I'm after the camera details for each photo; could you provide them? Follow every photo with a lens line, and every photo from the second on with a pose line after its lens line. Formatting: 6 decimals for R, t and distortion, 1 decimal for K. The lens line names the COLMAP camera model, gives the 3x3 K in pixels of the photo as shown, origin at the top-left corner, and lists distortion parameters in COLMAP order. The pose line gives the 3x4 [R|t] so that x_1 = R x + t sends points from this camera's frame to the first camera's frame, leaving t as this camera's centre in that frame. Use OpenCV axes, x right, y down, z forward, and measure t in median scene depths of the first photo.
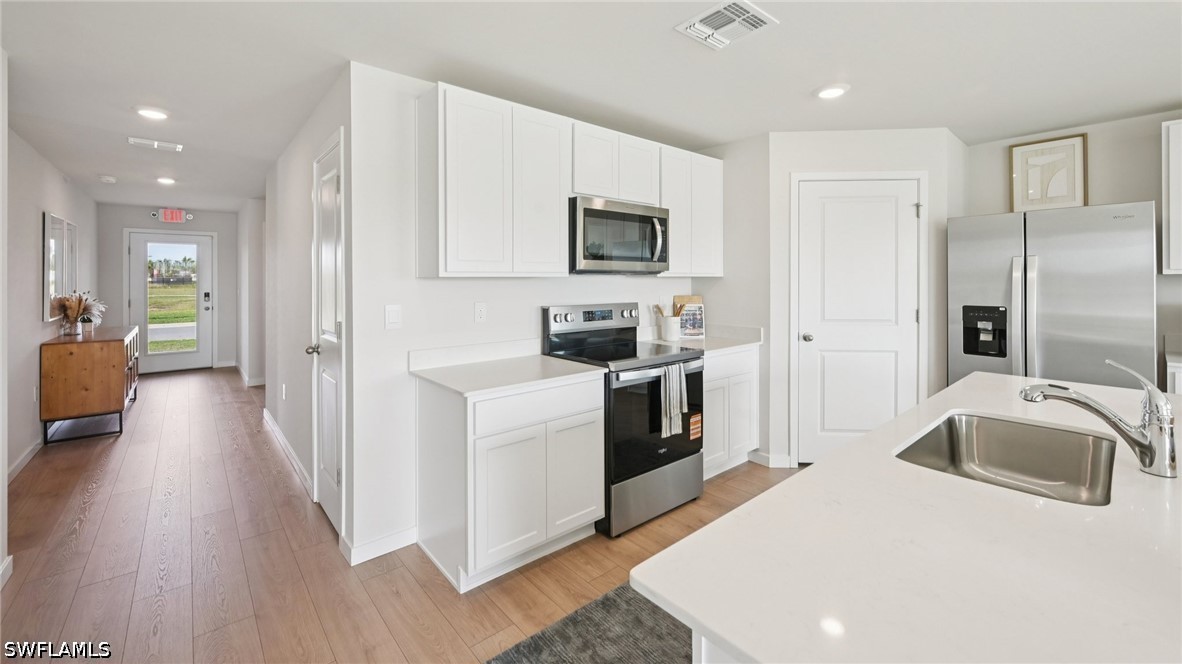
lens RADIAL K [[467.6, 0, 590.2], [0, 467.6, 277.2], [0, 0, 1]] dist [0.000453, -0.000012]
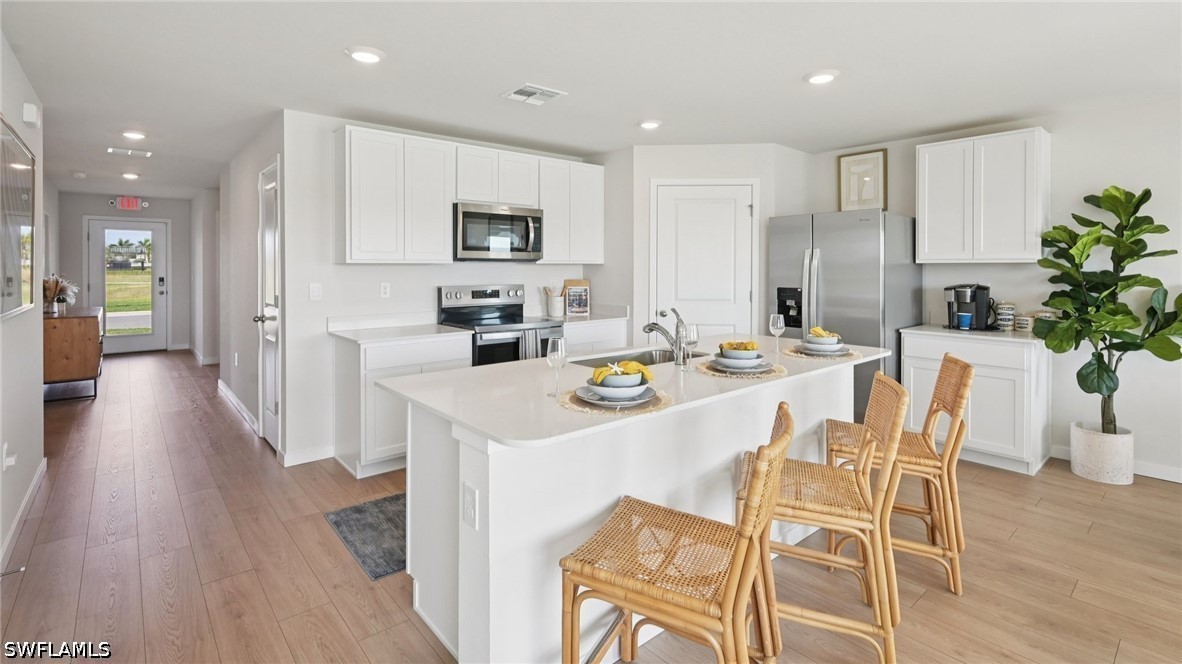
lens RADIAL K [[546.5, 0, 593.3], [0, 546.5, 268.2], [0, 0, 1]] dist [0.001212, -0.000132]
pose [[0.999993, 0.003664, -0.000567, 0.285374], [-0.003660, 0.999967, 0.007253, 0.000138], [0.000594, -0.007251, 0.999974, -0.438079]]
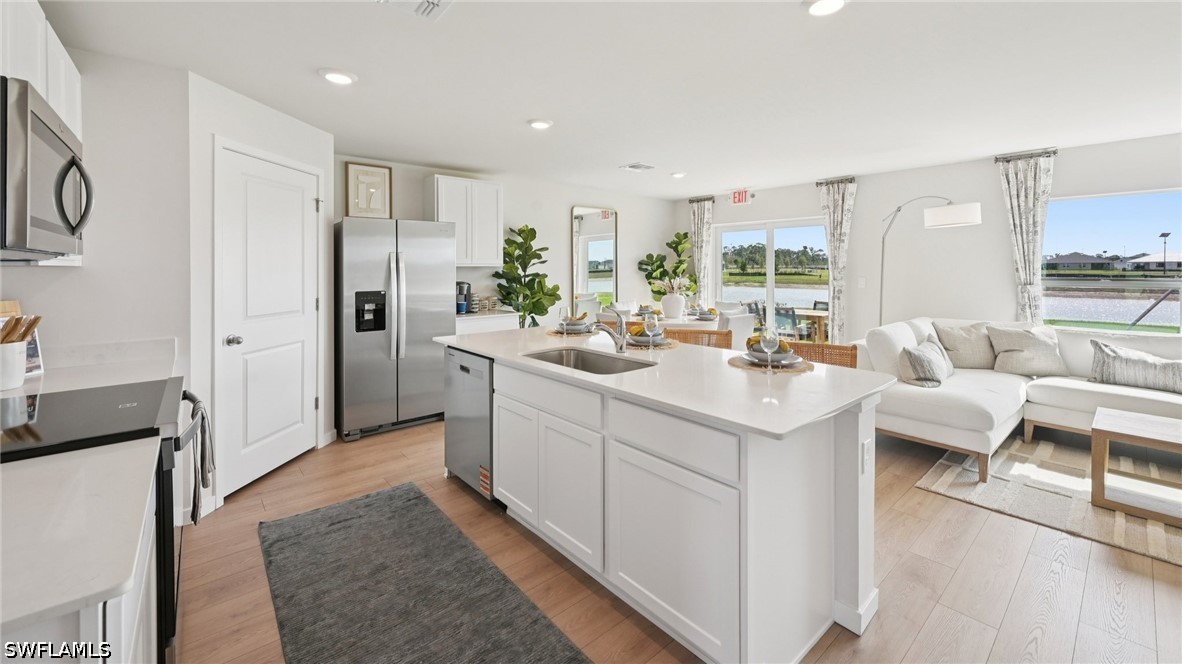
lens RADIAL K [[467.6, 0, 590.2], [0, 467.6, 277.2], [0, 0, 1]] dist [0.000453, -0.000012]
pose [[0.011669, -0.017451, 0.999780, -0.359255], [-0.000243, 0.999848, 0.017455, 0.002536], [-0.999932, -0.000446, 0.011662, 0.367135]]
